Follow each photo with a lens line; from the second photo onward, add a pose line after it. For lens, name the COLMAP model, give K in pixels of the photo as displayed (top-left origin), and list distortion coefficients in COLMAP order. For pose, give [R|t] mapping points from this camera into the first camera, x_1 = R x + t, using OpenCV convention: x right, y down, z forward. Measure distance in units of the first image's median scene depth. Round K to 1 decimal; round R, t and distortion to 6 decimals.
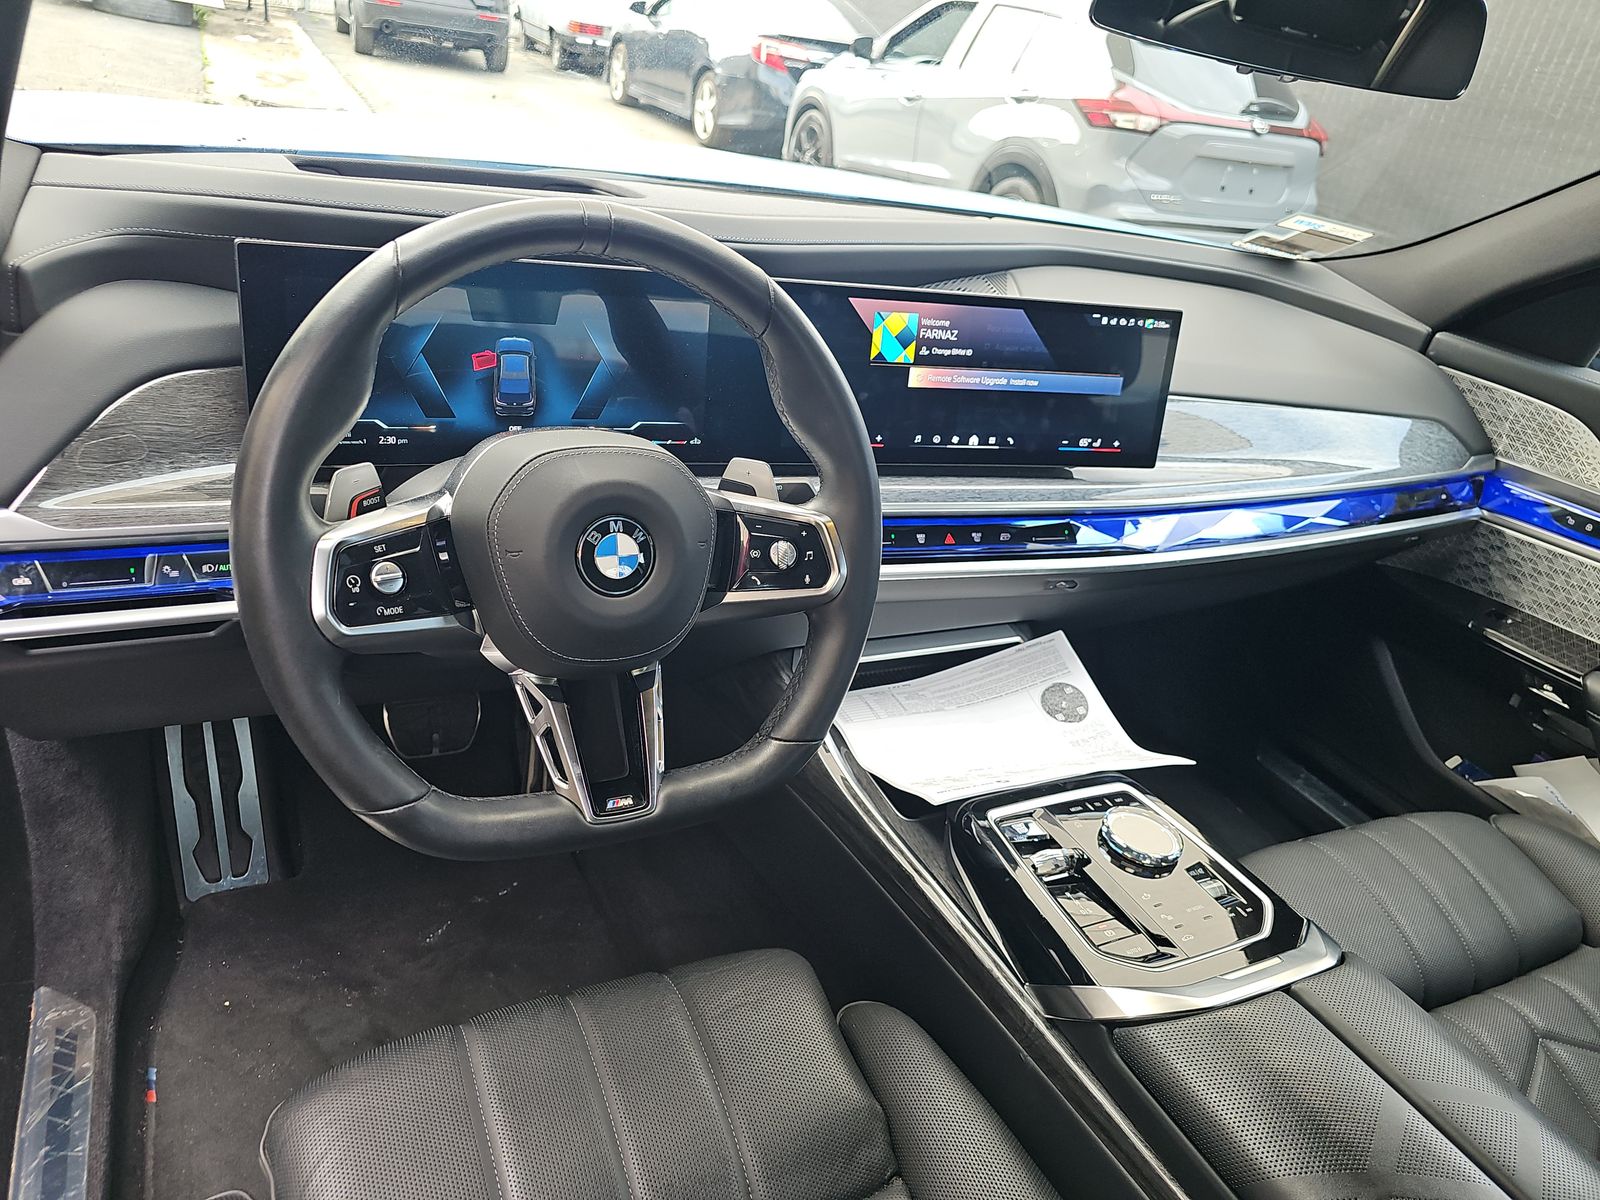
lens RADIAL K [[1048.1, 0, 785.9], [0, 1048.1, 600.2], [0, 0, 1]] dist [0.028462, -0.031244]
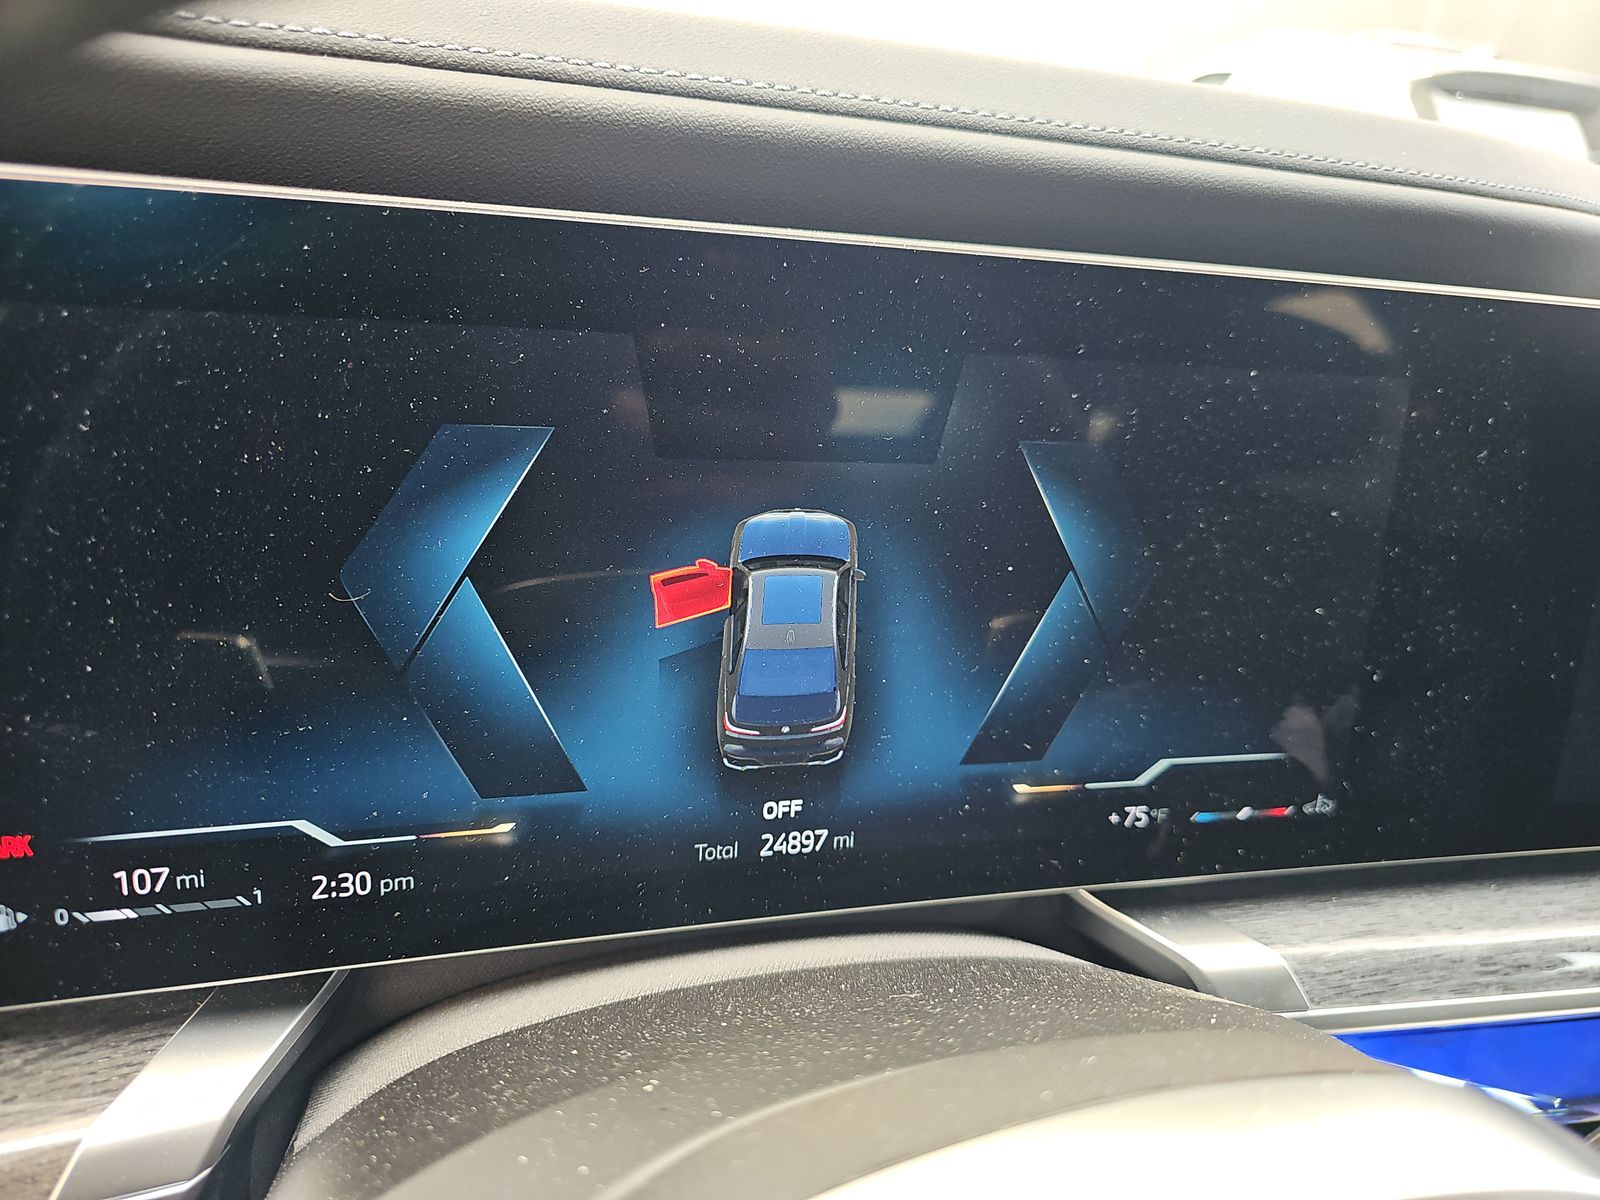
lens RADIAL K [[1048.1, 0, 801.1], [0, 1048.1, 597.3], [0, 0, 1]] dist [0.028462, -0.031244]
pose [[0.982208, 0.021091, -0.186609, -0.201436], [-0.035956, 0.996410, -0.076639, -0.203196], [0.184322, 0.081985, 0.979441, 0.716346]]
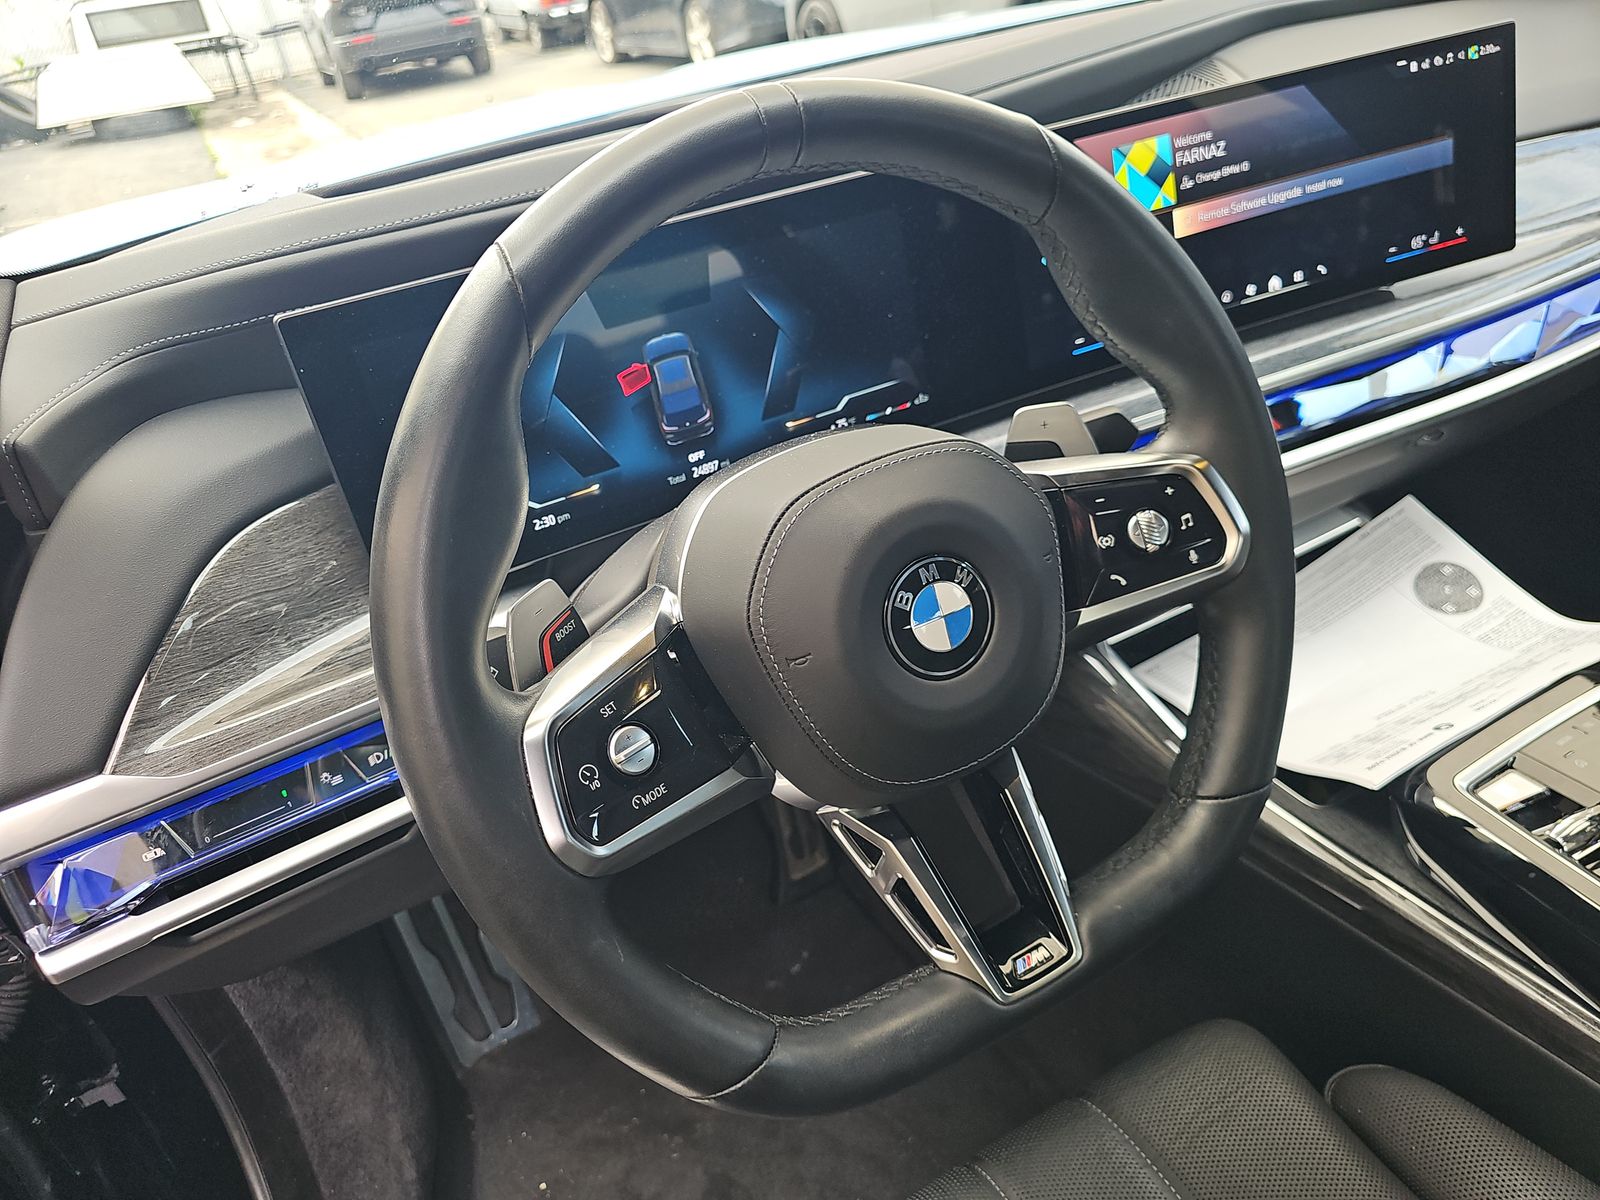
lens RADIAL K [[1048.1, 0, 803.6], [0, 1048.1, 603.5], [0, 0, 1]] dist [0.028462, -0.031244]
pose [[0.956598, -0.267187, -0.116326, -0.129735], [0.275006, 0.959748, 0.057063, -0.086407], [0.096397, -0.086576, 0.991571, 0.272590]]
